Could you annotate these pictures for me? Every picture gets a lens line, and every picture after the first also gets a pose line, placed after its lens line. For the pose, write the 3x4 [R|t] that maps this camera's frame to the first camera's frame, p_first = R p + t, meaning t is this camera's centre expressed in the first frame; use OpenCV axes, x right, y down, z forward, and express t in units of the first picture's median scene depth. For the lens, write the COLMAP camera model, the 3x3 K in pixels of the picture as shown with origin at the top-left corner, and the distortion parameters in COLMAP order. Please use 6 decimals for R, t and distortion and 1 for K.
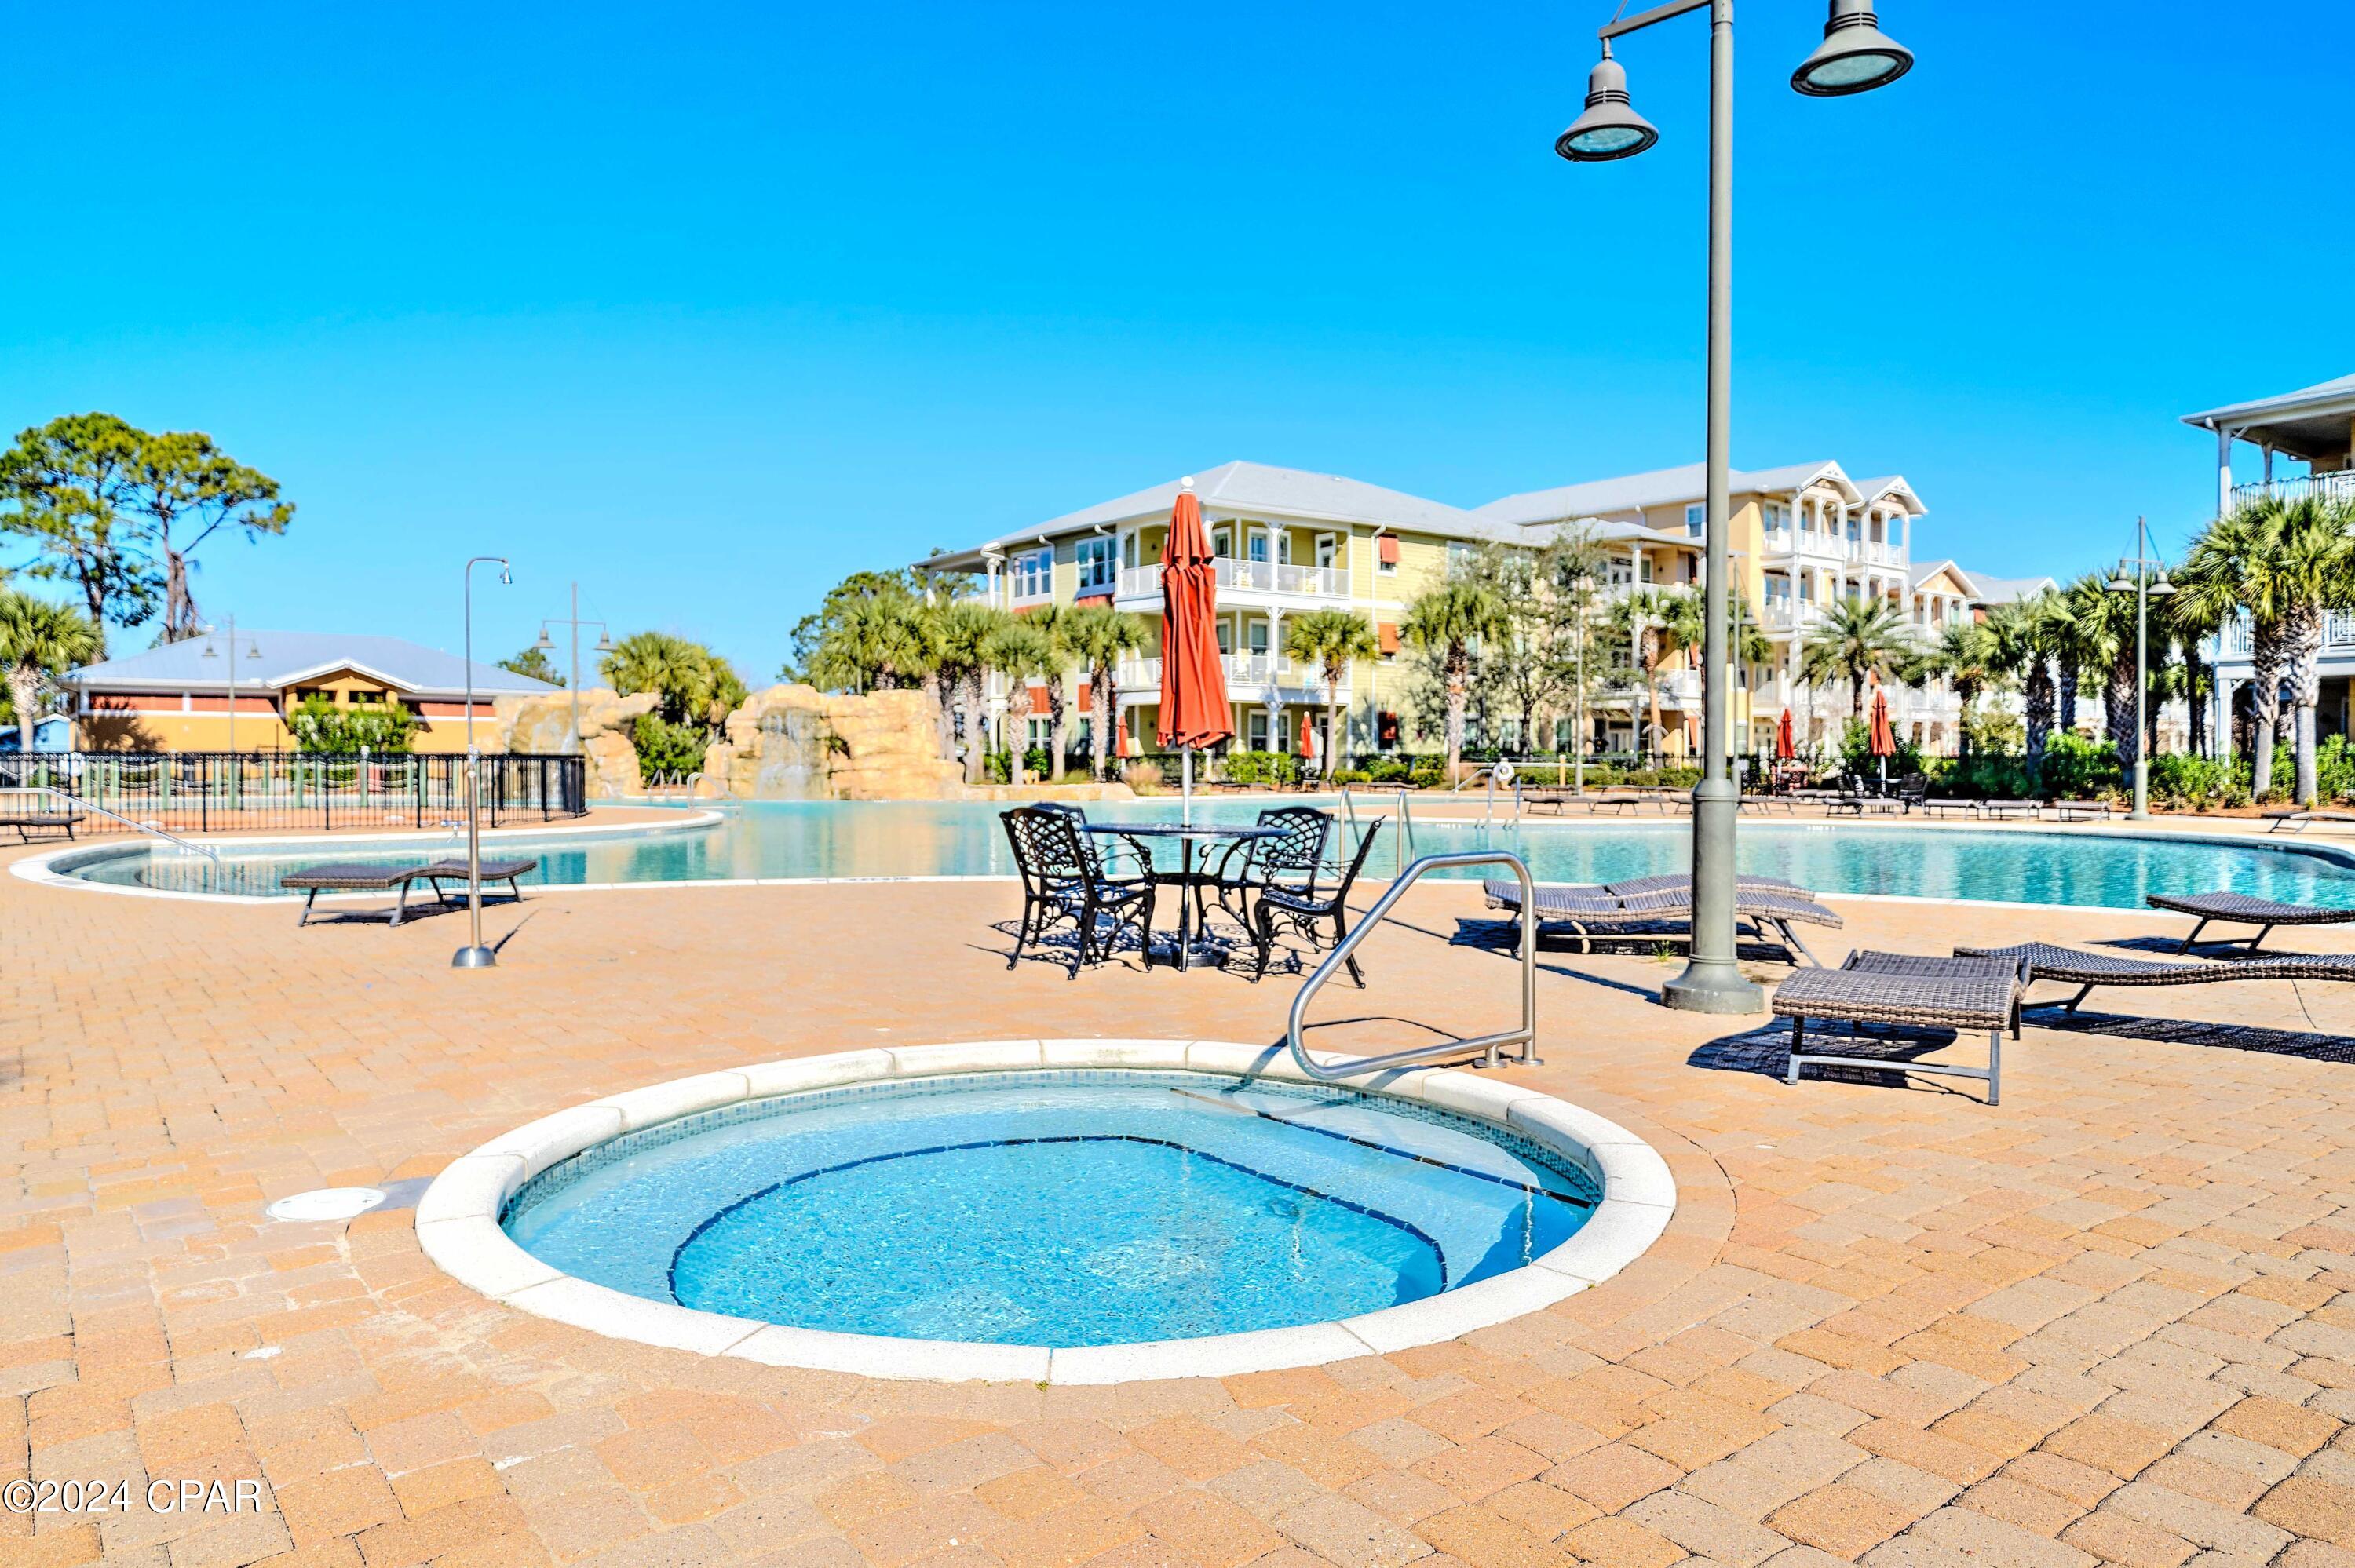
lens RADIAL K [[1505.2, 0, 1177.5], [0, 1505.2, 780.5], [0, 0, 1]] dist [0.000851, 0.000031]
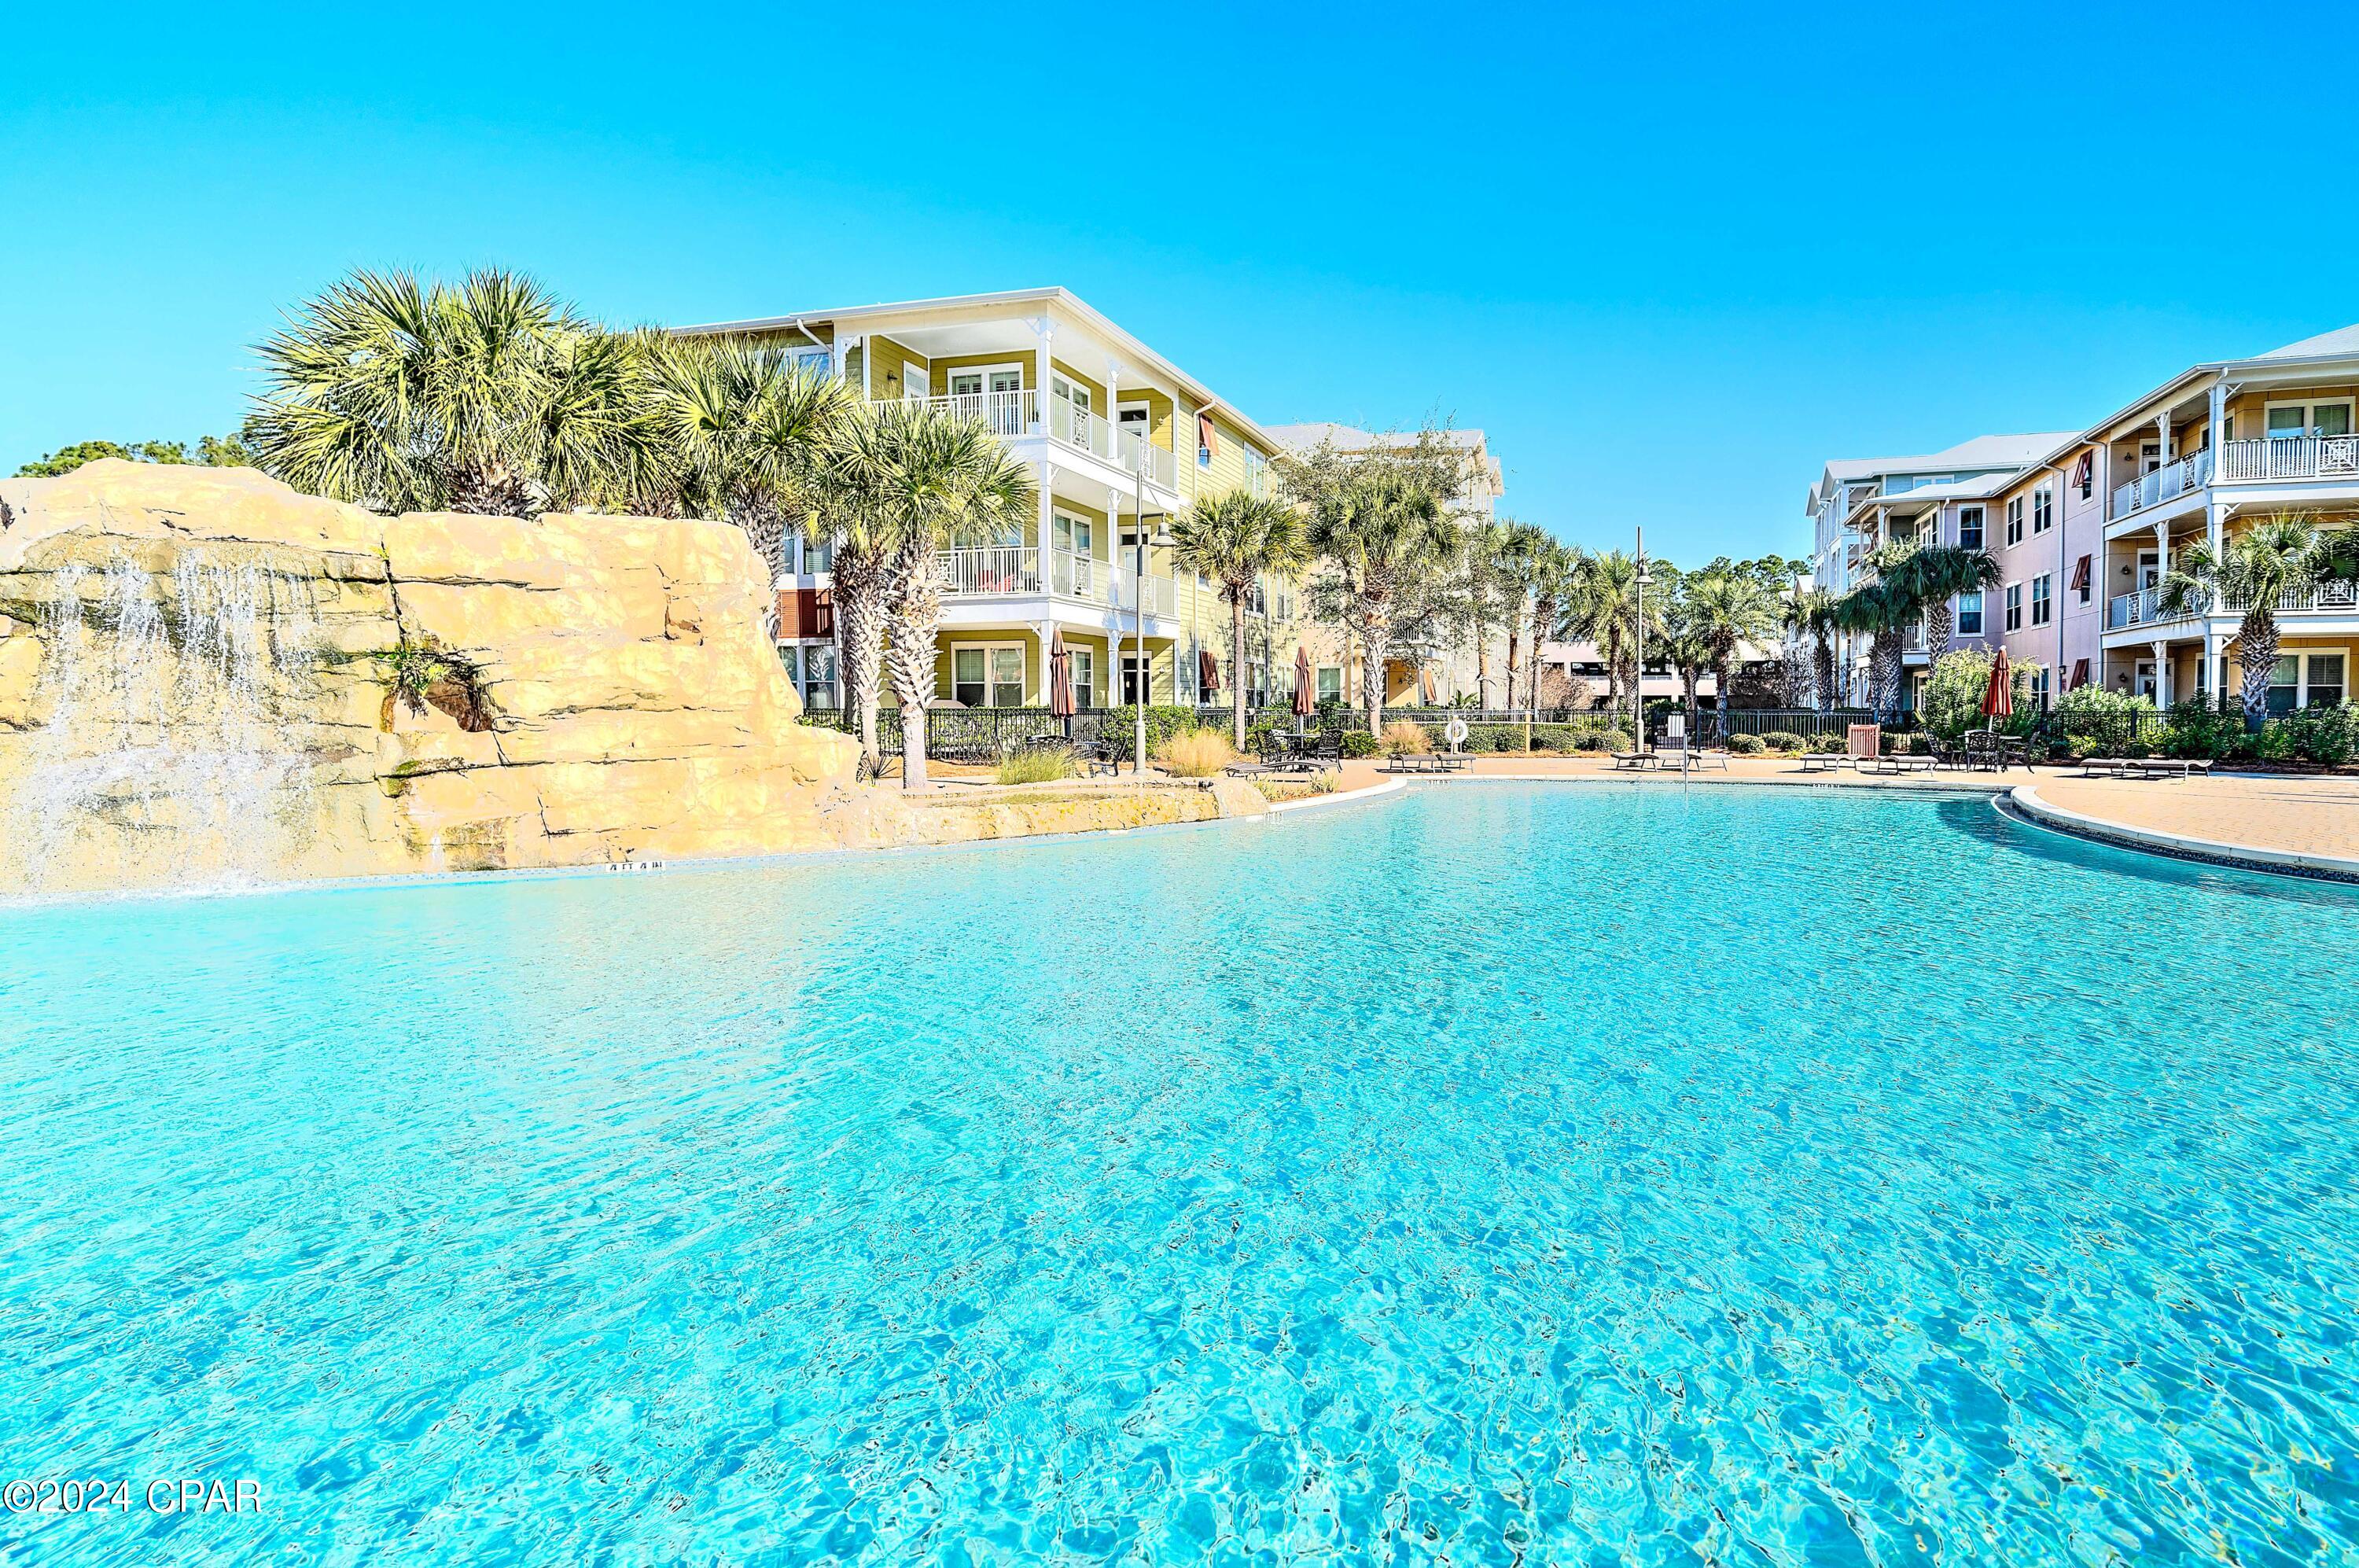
lens RADIAL K [[1036.5, 0, 1163.0], [0, 1036.5, 713.2], [0, 0, 1]] dist [-0.002509, -0.000119]
pose [[0.799362, -0.002842, 0.600843, -0.232633], [0.009546, 0.999923, -0.007971, -0.014057], [-0.600774, 0.012107, 0.799327, 0.752104]]
